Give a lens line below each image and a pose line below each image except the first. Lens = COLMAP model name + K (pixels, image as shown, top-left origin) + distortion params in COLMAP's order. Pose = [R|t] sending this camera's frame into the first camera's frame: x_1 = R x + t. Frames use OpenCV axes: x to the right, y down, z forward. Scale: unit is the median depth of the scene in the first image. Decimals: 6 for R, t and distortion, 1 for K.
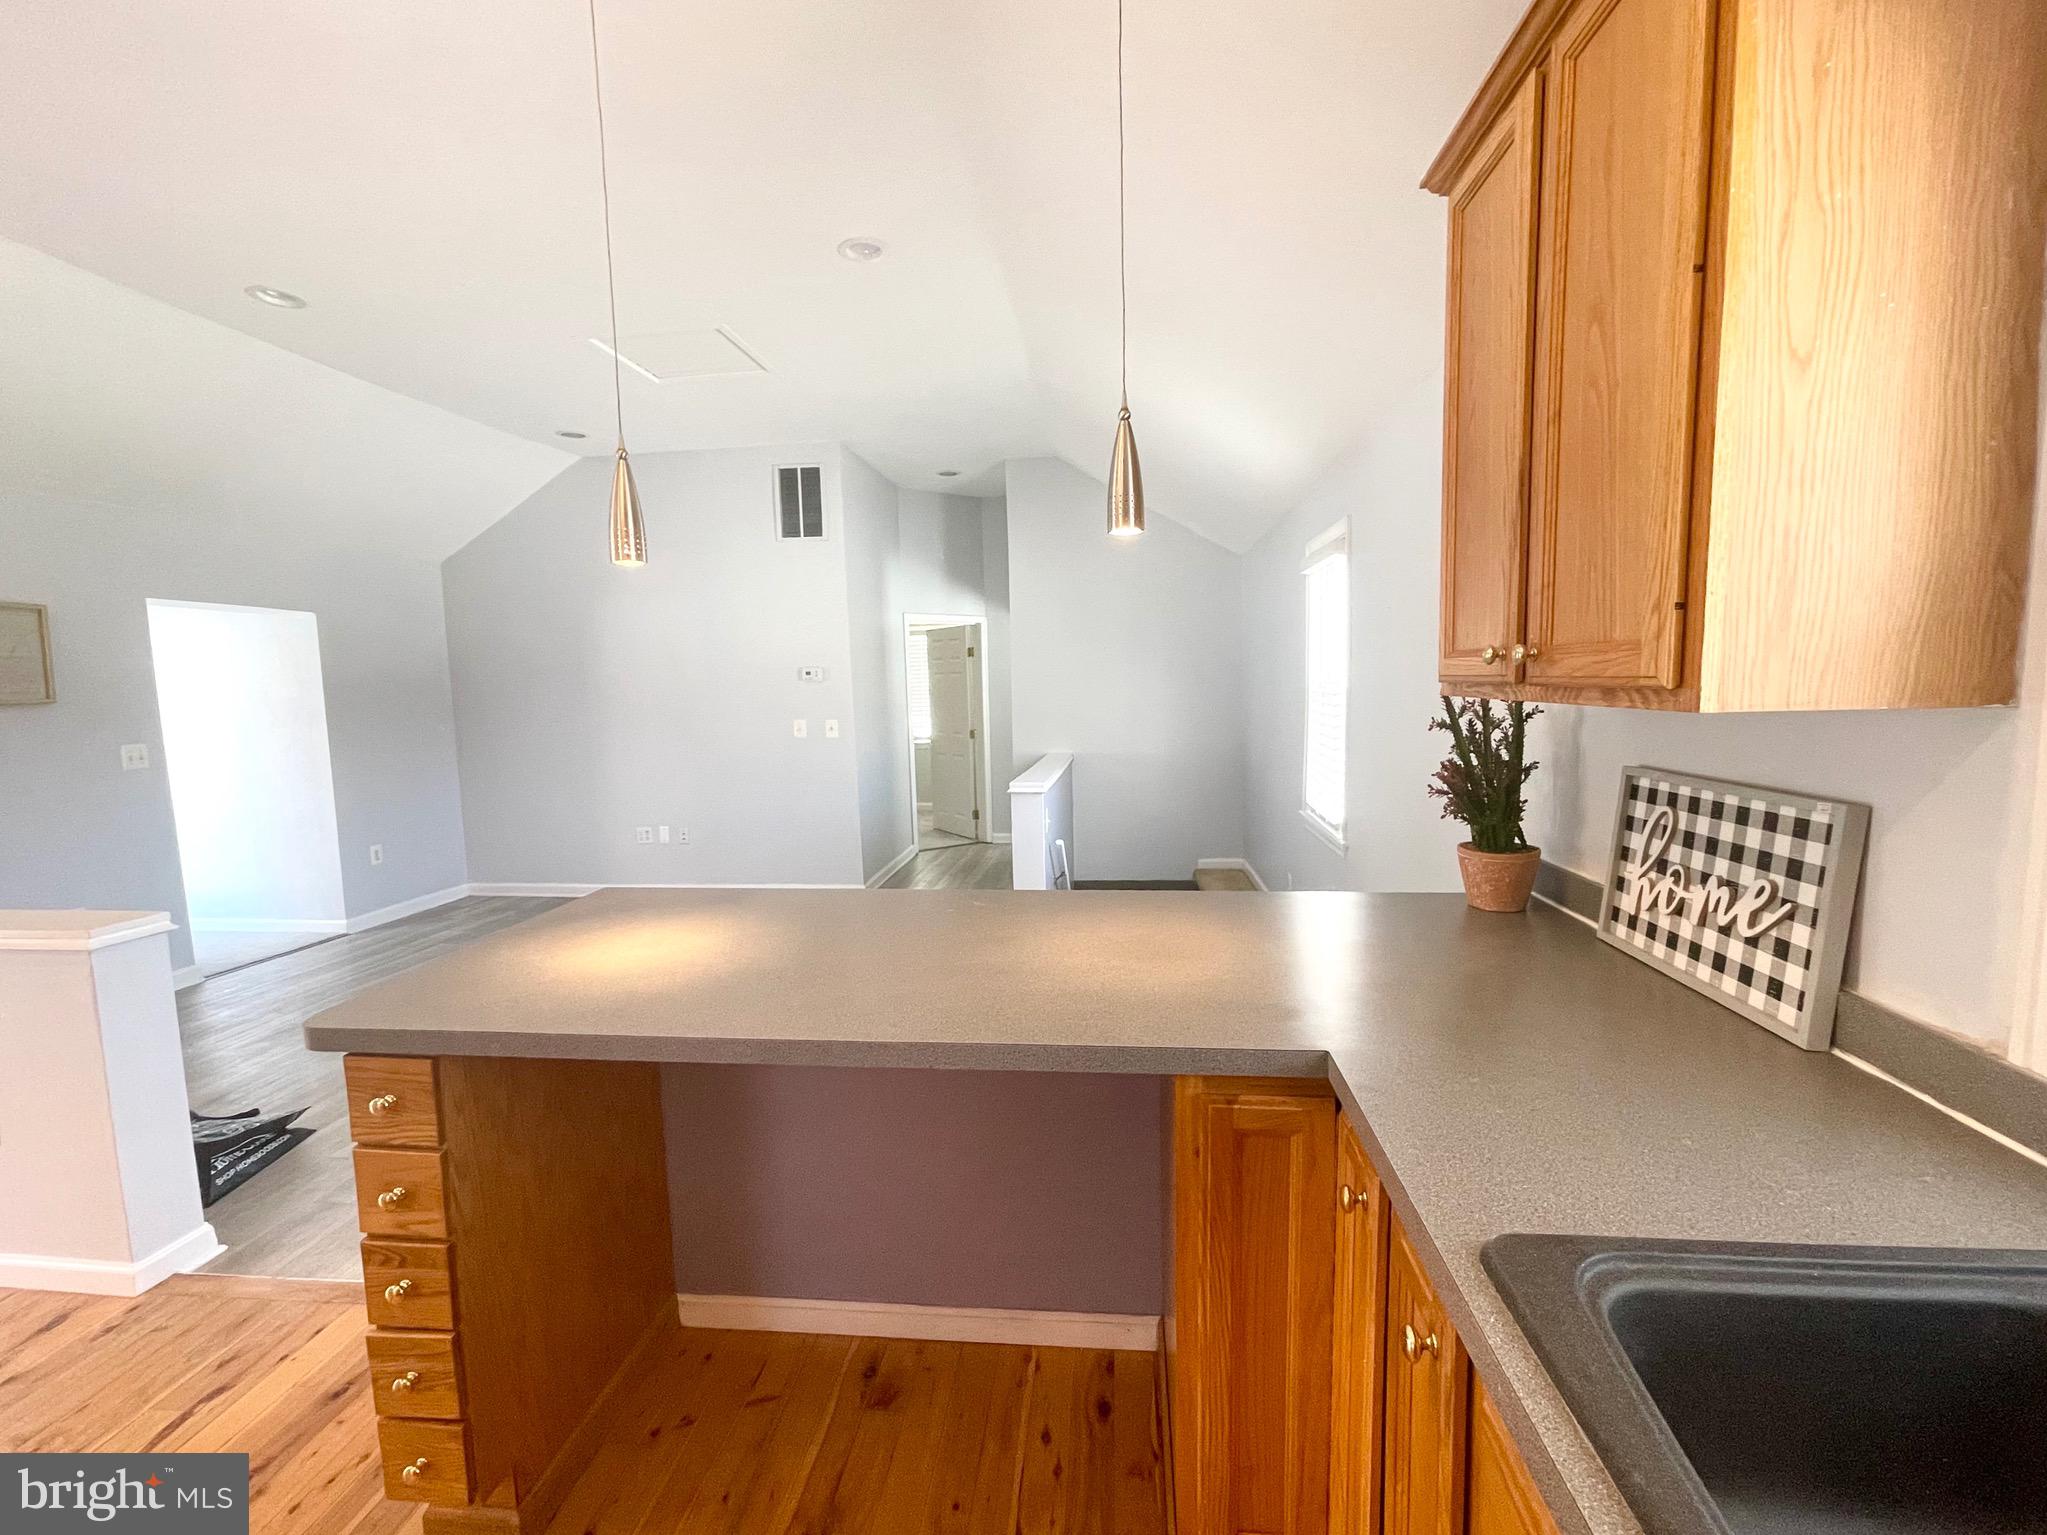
lens RADIAL K [[879.2, 0, 1022.9], [0, 879.2, 775.1], [0, 0, 1]] dist [0.001747, 0.000088]
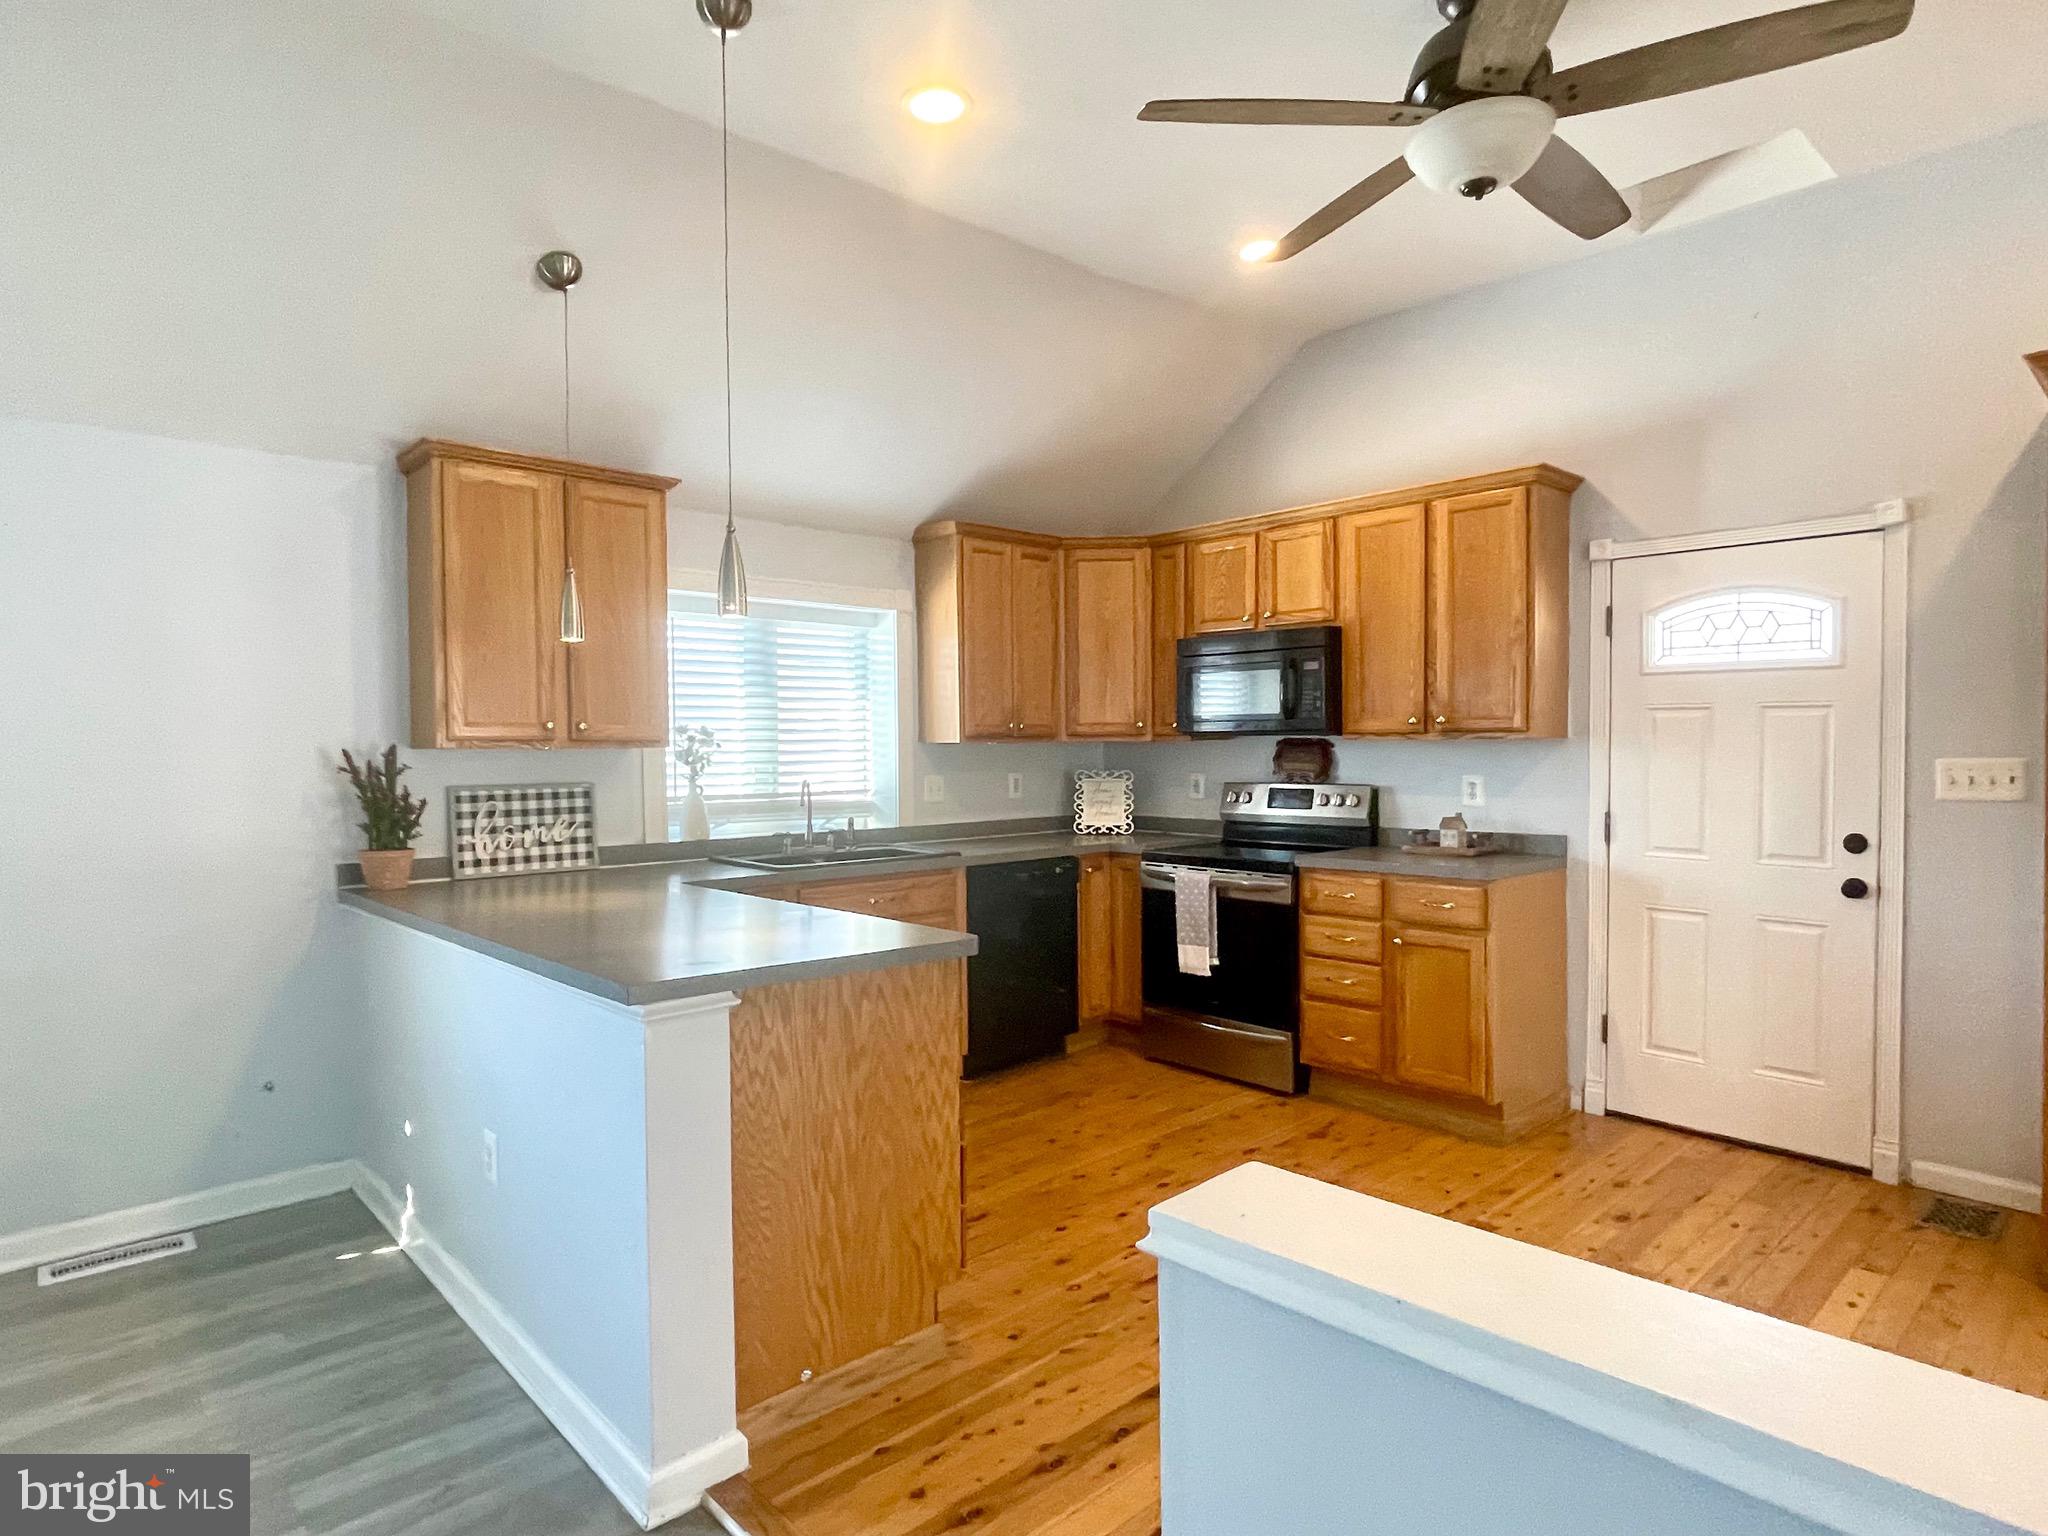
lens RADIAL K [[1142.4, 0, 1015.0], [0, 1142.4, 779.7], [0, 0, 1]] dist [-0.003953, 0.000326]
pose [[-0.754814, 0.014139, 0.655786, -0.691194], [0.099126, 0.990744, 0.092735, -0.049969], [-0.648405, 0.135003, -0.749229, 0.766952]]
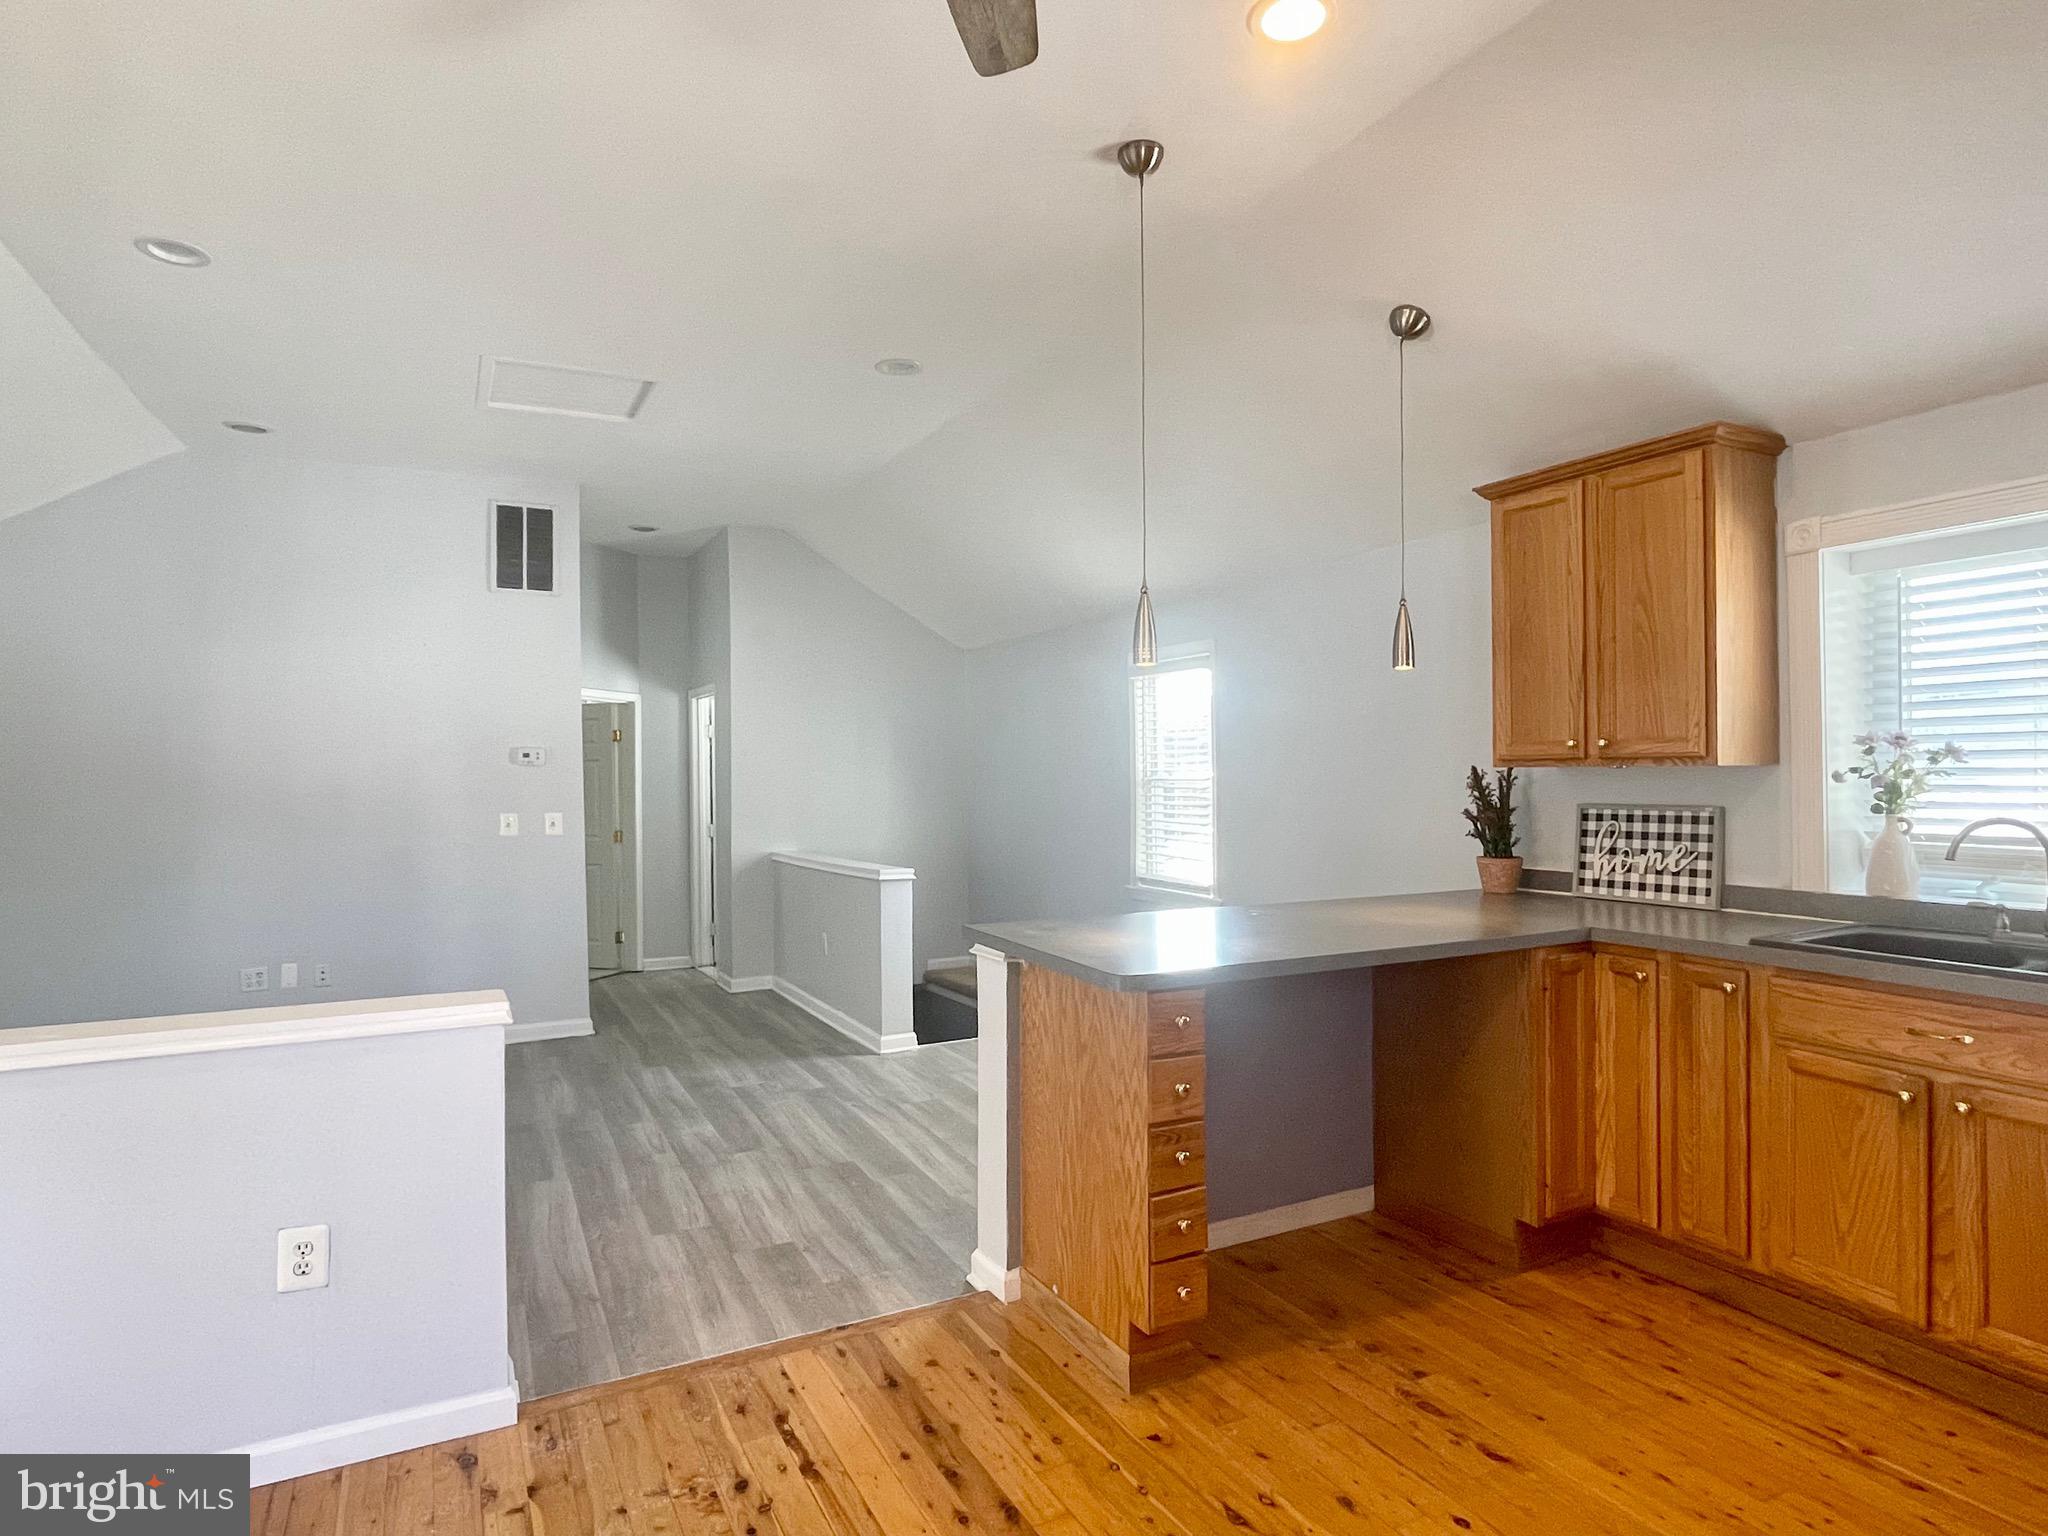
lens RADIAL K [[1148.1, 0, 1019.3], [0, 1148.1, 775.6], [0, 0, 1]] dist [-0.004809, 0.000992]
pose [[0.837574, 0.014517, 0.546130, -0.639628], [0.049522, 0.993514, -0.102359, 0.046287], [-0.544074, 0.112779, 0.831423, -0.159982]]
